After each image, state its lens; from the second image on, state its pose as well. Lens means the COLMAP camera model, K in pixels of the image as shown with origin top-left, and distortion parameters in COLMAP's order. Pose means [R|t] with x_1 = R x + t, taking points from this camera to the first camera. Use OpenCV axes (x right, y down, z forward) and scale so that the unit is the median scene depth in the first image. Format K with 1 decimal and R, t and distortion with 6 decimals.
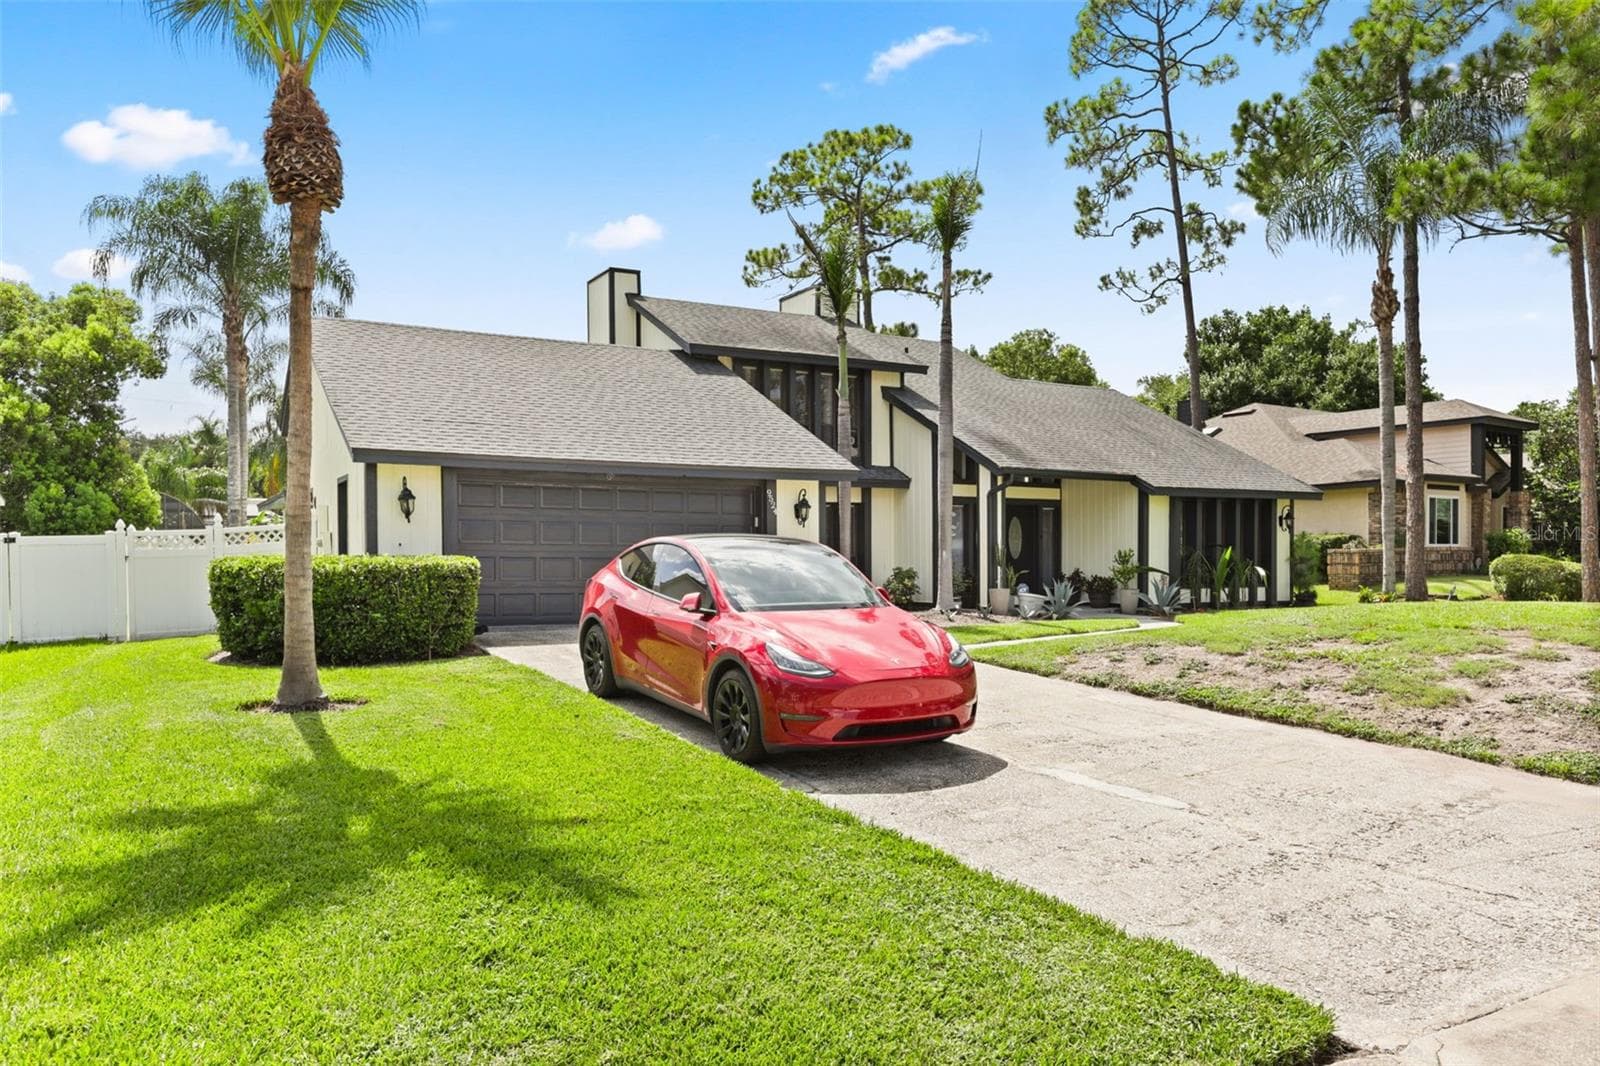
lens RADIAL K [[1257.0, 0, 803.9], [0, 1257.0, 526.1], [0, 0, 1]] dist [-0.010876, 0.022773]
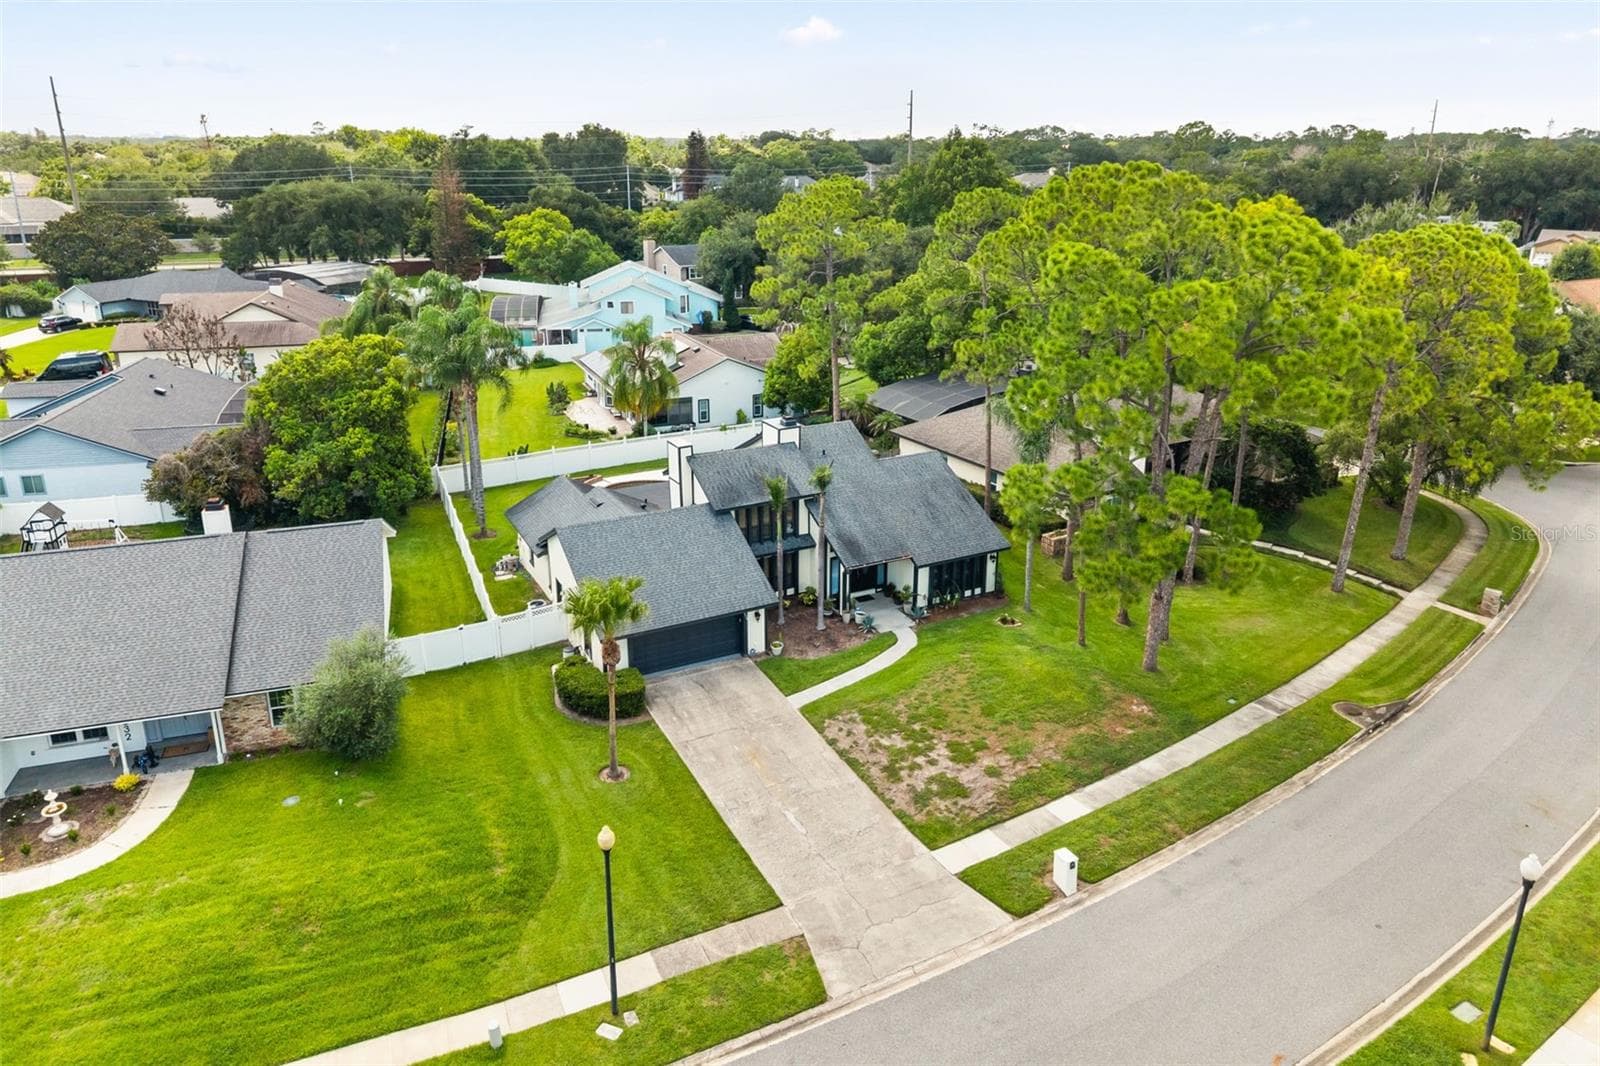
lens RADIAL K [[1257.0, 0, 807.0], [0, 1257.0, 538.5], [0, 0, 1]] dist [-0.010876, 0.022773]
pose [[0.999425, 0.023297, -0.024633, 0.125417], [-0.012286, 0.926007, 0.377307, -0.891477], [0.031600, -0.376787, 0.925761, -1.043341]]
